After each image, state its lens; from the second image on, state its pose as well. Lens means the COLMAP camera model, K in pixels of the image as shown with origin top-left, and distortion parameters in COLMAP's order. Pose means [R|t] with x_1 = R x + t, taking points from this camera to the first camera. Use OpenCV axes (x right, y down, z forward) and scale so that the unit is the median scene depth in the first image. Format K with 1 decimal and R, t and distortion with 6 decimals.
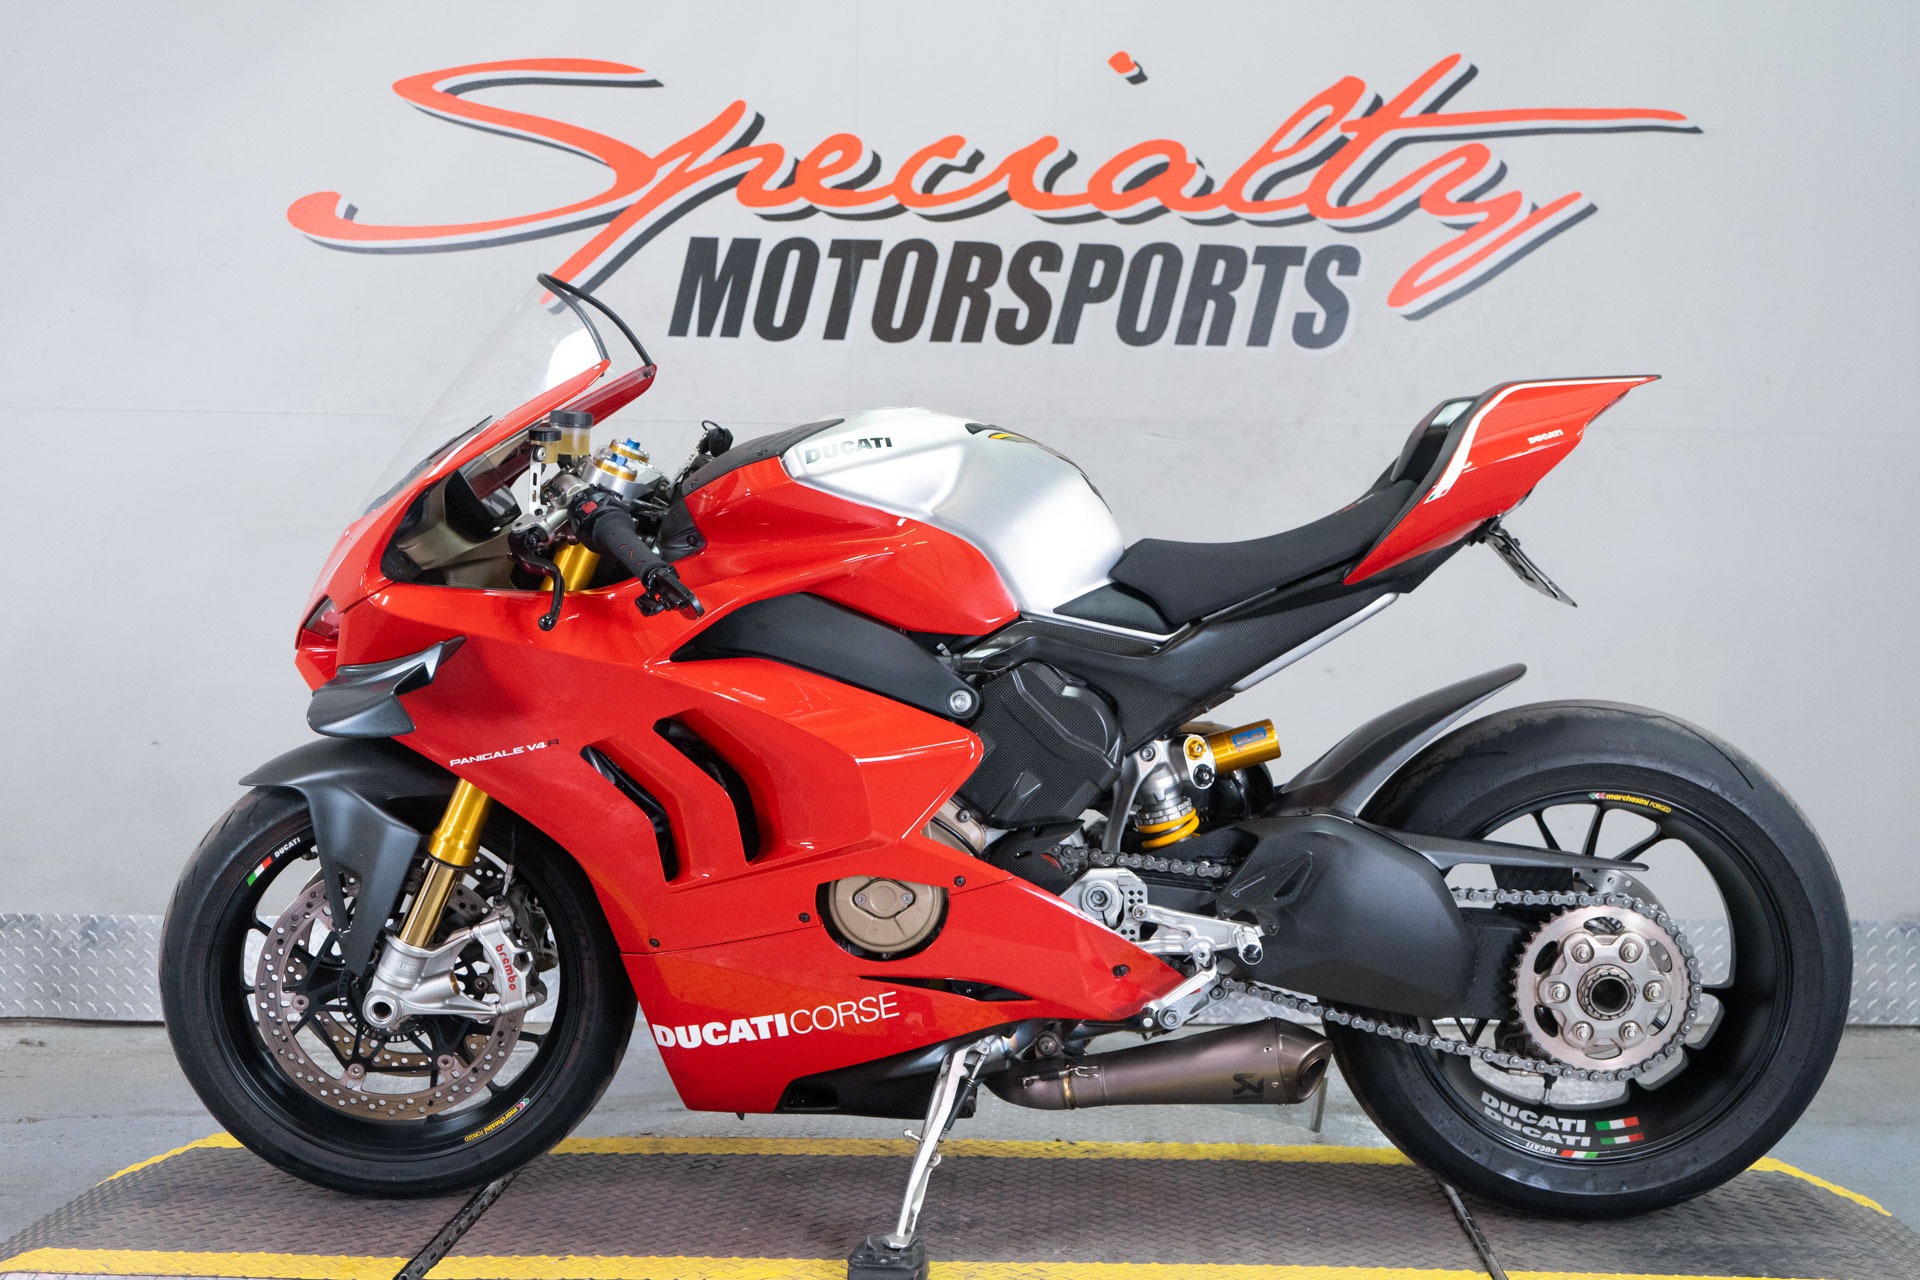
lens RADIAL K [[2276.7, 0, 986.2], [0, 2276.7, 632.9], [0, 0, 1]] dist [0.030402, 0.000000]
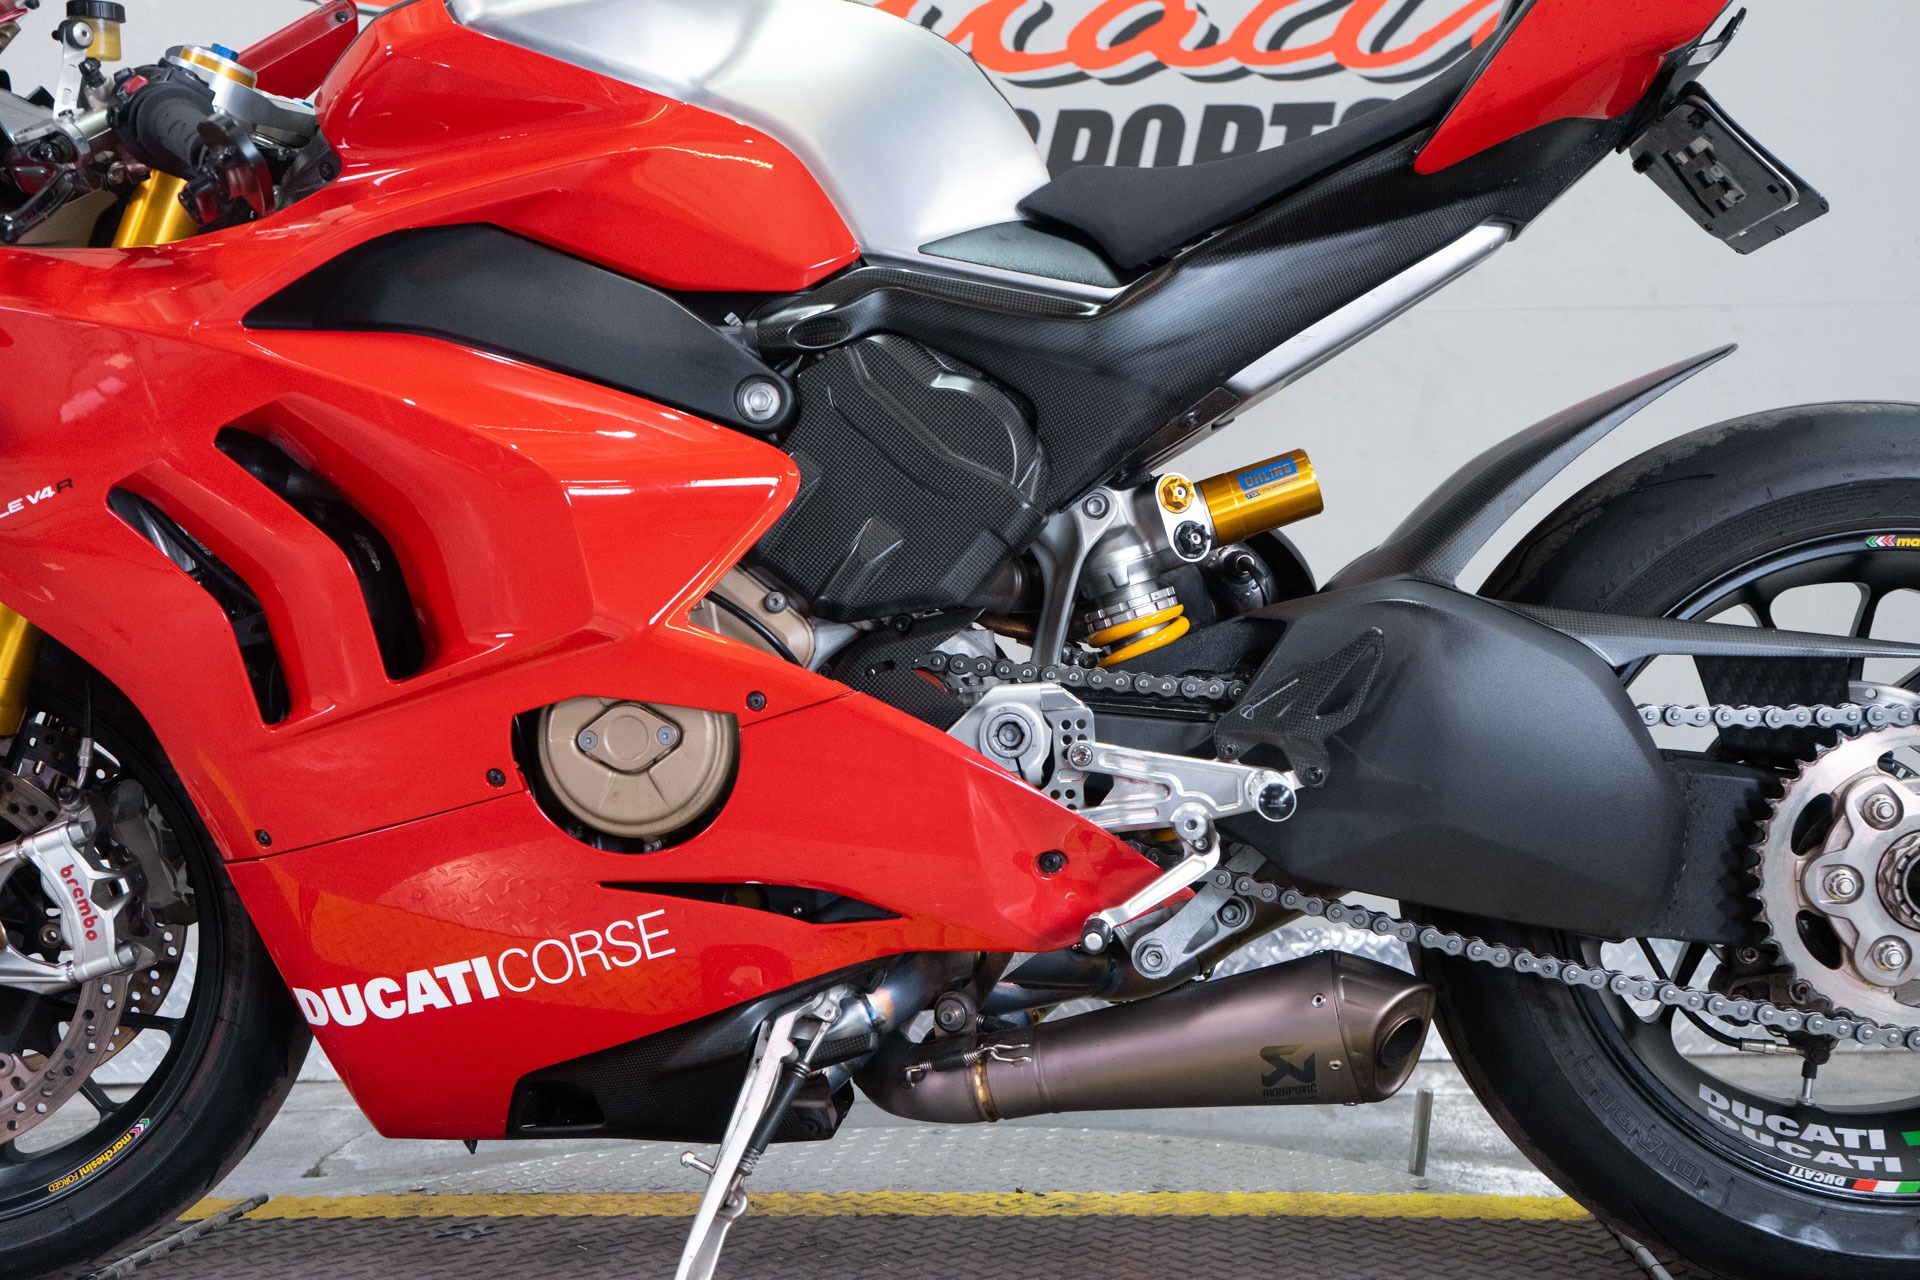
lens RADIAL K [[1954.4, 0, 942.7], [0, 1954.4, 609.3], [0, 0, 1]] dist [0.018995, 0.000000]
pose [[0.997250, -0.033408, -0.066161, 0.065063], [0.027072, 0.995161, -0.094453, 0.128456], [0.068996, 0.092403, 0.993328, 0.496716]]
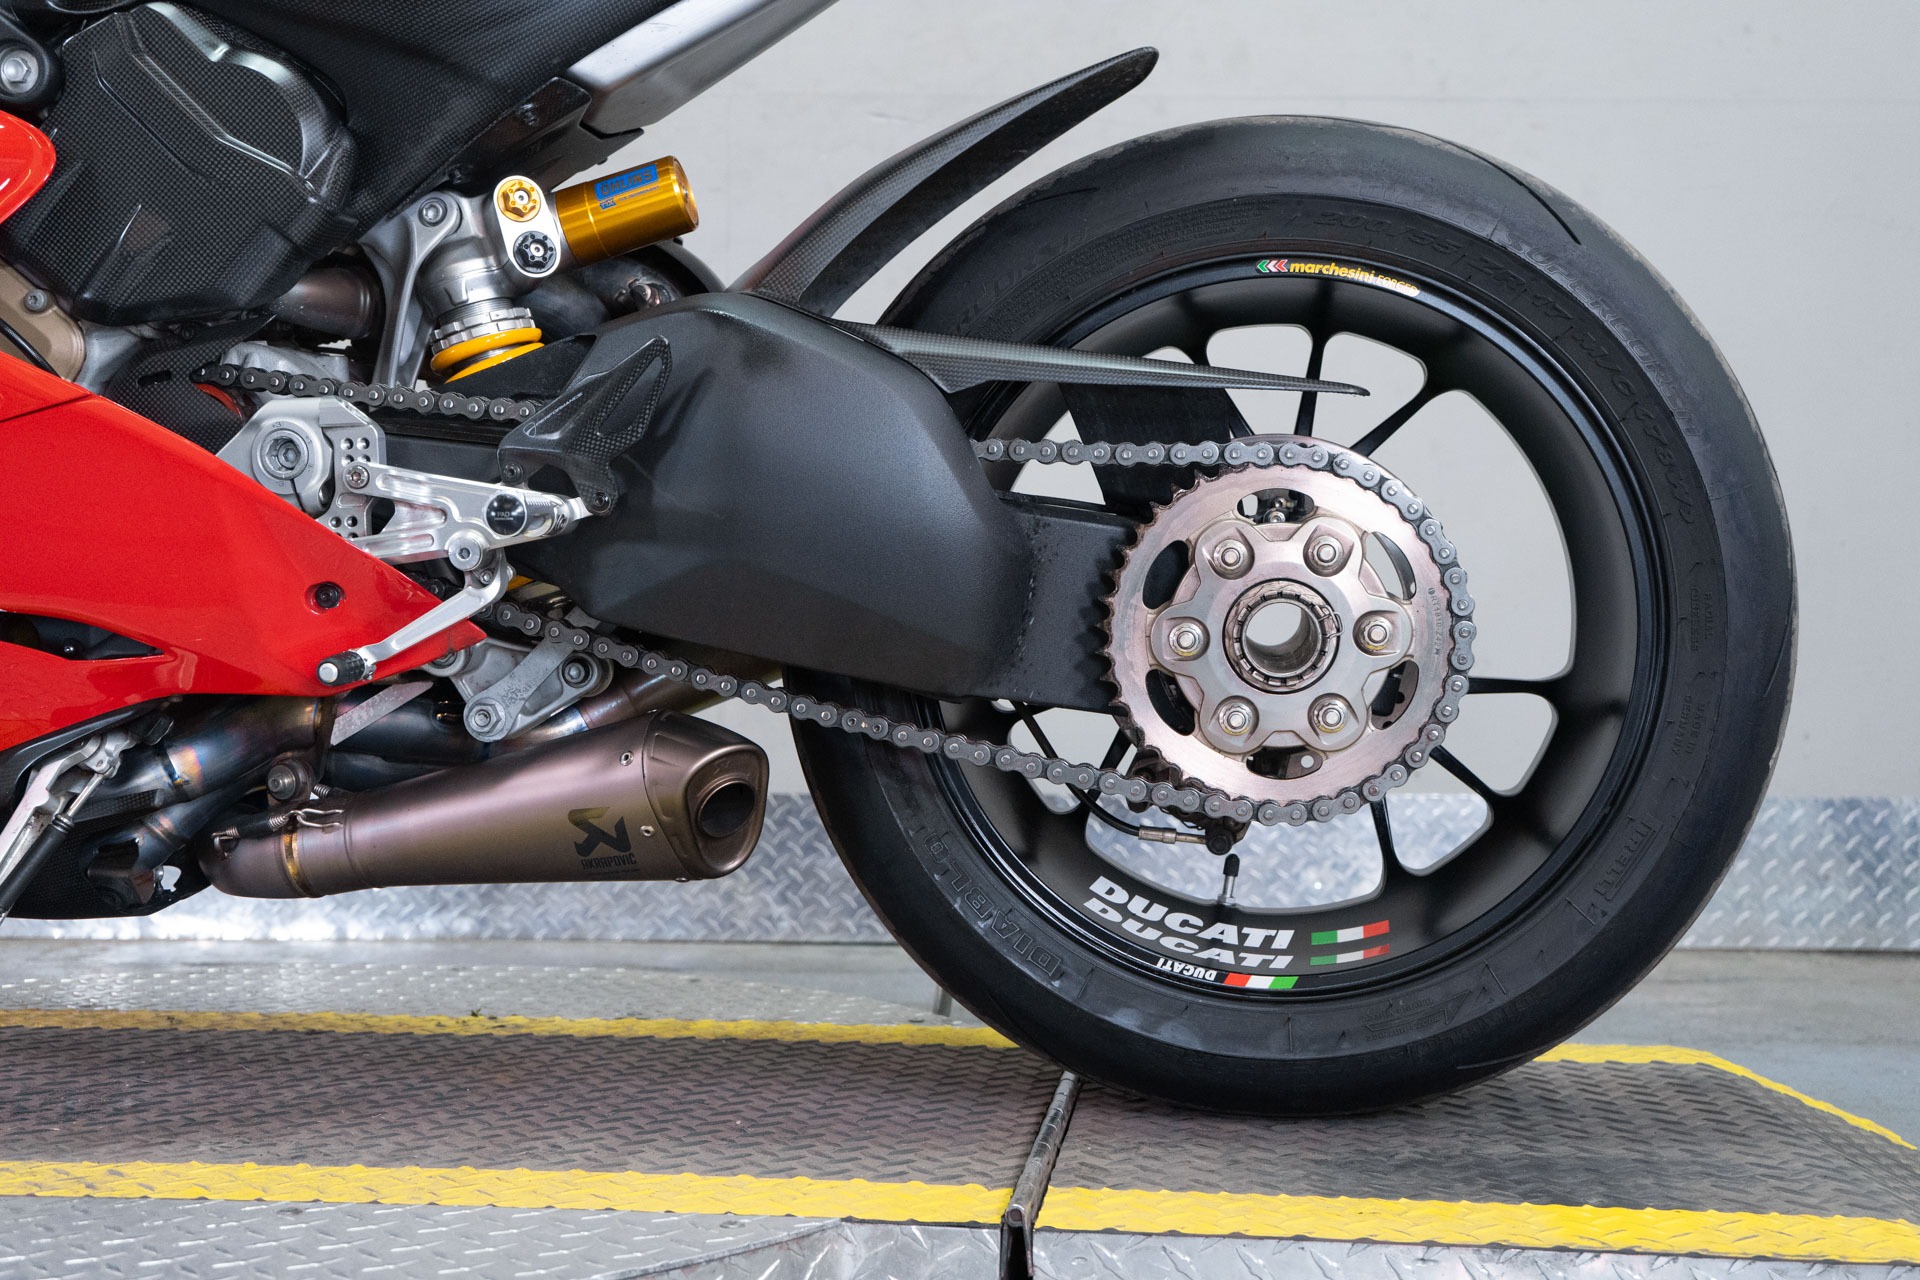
lens RADIAL K [[2256.0, 0, 910.1], [0, 2256.0, 589.9], [0, 0, 1]] dist [0.013161, 0.000000]
pose [[0.997554, -0.003872, -0.069787, 0.221657], [-0.000142, 0.998350, -0.057423, 0.173141], [0.069895, 0.057292, 0.995908, 0.493612]]
